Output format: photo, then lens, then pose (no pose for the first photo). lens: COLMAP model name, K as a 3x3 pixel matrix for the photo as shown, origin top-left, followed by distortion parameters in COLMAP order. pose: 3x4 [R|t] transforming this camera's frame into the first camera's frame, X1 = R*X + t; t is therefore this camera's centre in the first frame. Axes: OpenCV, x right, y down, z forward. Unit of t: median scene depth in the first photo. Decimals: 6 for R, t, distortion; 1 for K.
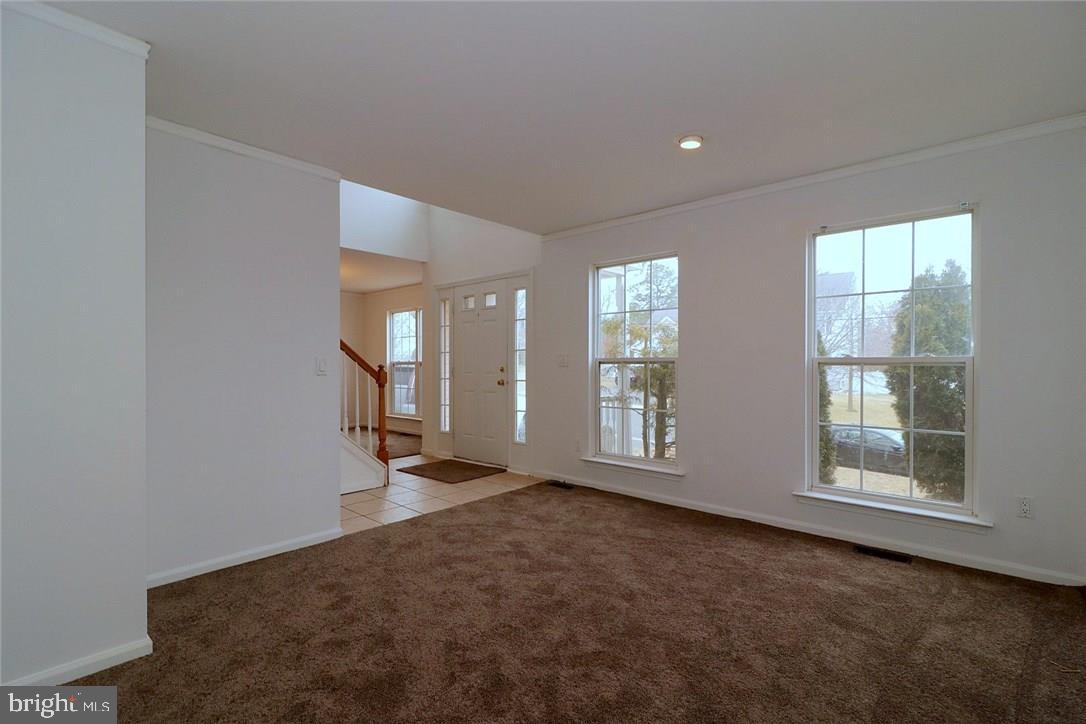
lens RADIAL K [[492.4, 0, 536.4], [0, 492.4, 362.6], [0, 0, 1]] dist [0.001731, 0.000020]
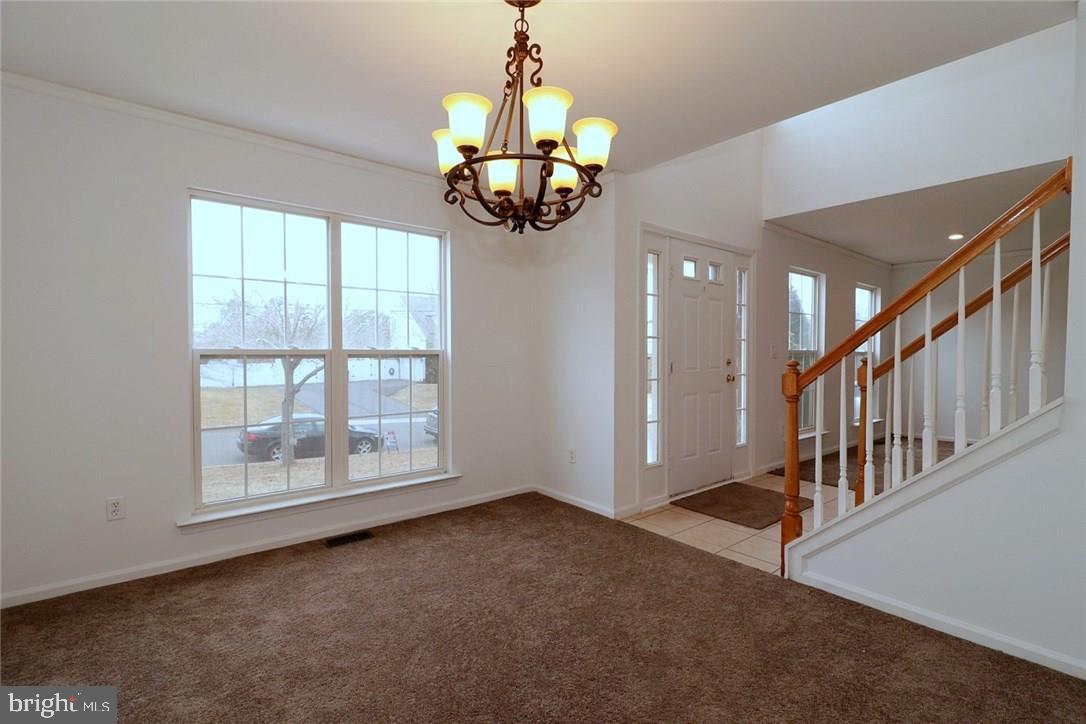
lens RADIAL K [[498.6, 0, 537.3], [0, 498.6, 364.9], [0, 0, 1]] dist [0.001268, -0.000162]
pose [[0.152829, -0.022174, 0.988004, -1.004570], [0.002055, 0.999753, 0.022120, -0.000352], [-0.988251, -0.001351, 0.152837, 1.274920]]
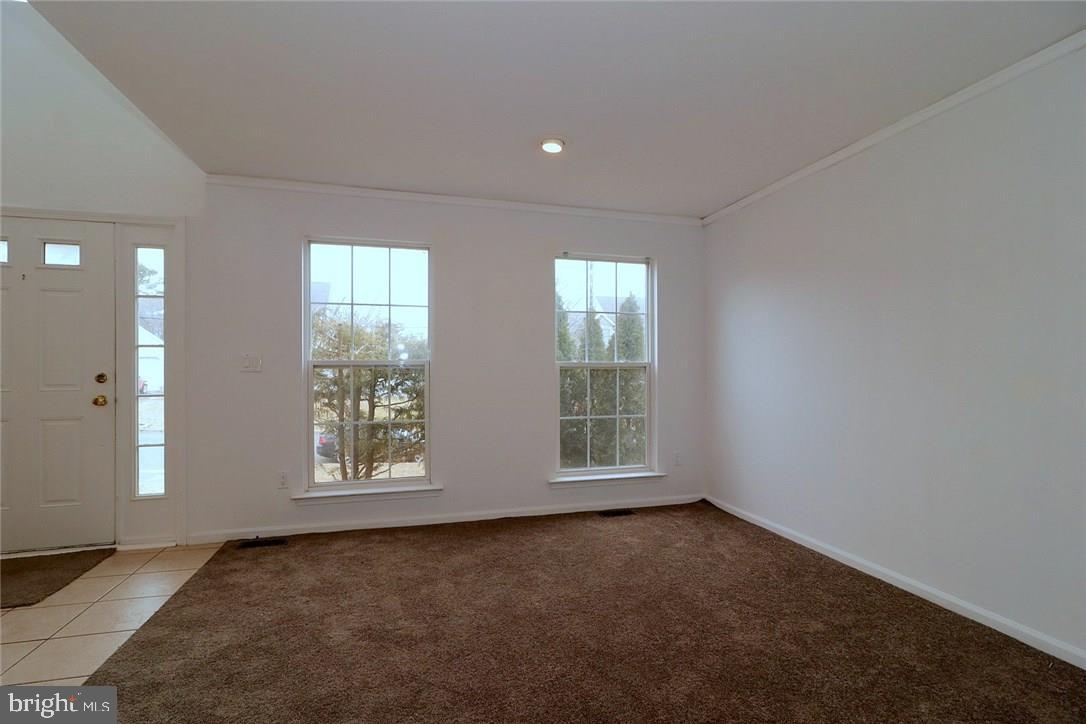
lens RADIAL K [[498.6, 0, 537.3], [0, 498.6, 364.9], [0, 0, 1]] dist [0.001268, -0.000162]
pose [[0.543073, 0.002285, 0.839682, -0.306877], [0.000129, 0.999996, -0.002805, -0.000304], [-0.839685, 0.001631, 0.543071, 0.268449]]
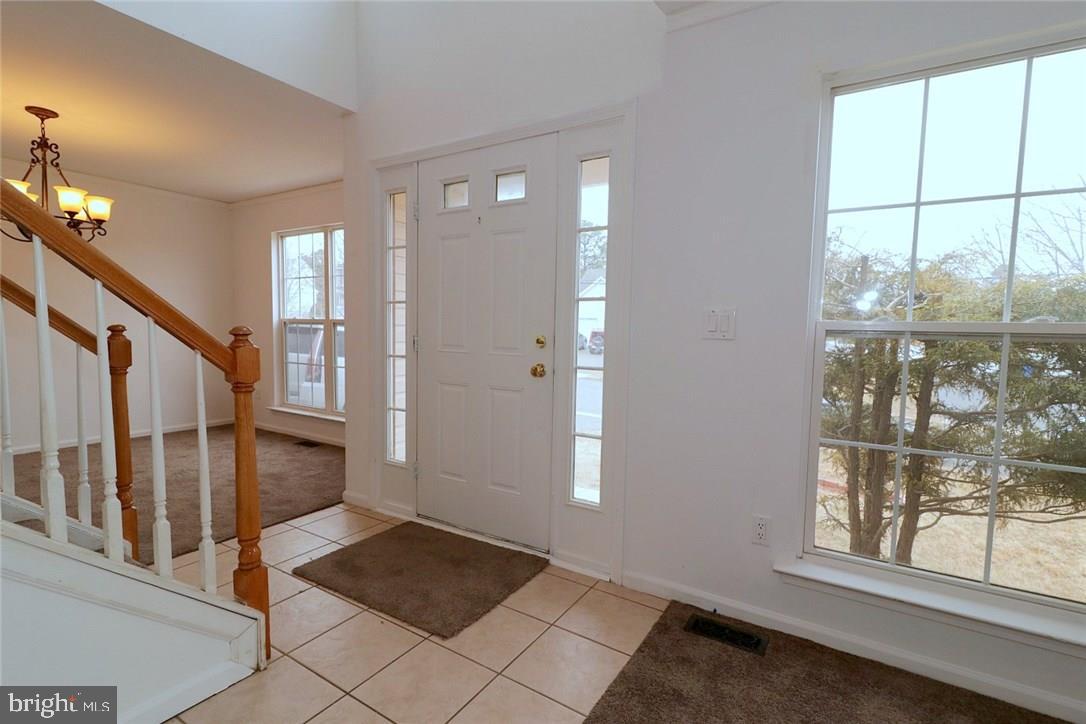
lens RADIAL K [[518.5, 0, 546.6], [0, 518.5, 362.4], [0, 0, 1]] dist [0.000501, -0.000095]
pose [[0.983573, 0.009204, 0.180275, -0.161745], [-0.022615, 0.997113, 0.072483, -0.002168], [-0.179087, -0.075369, 0.980942, 0.573210]]
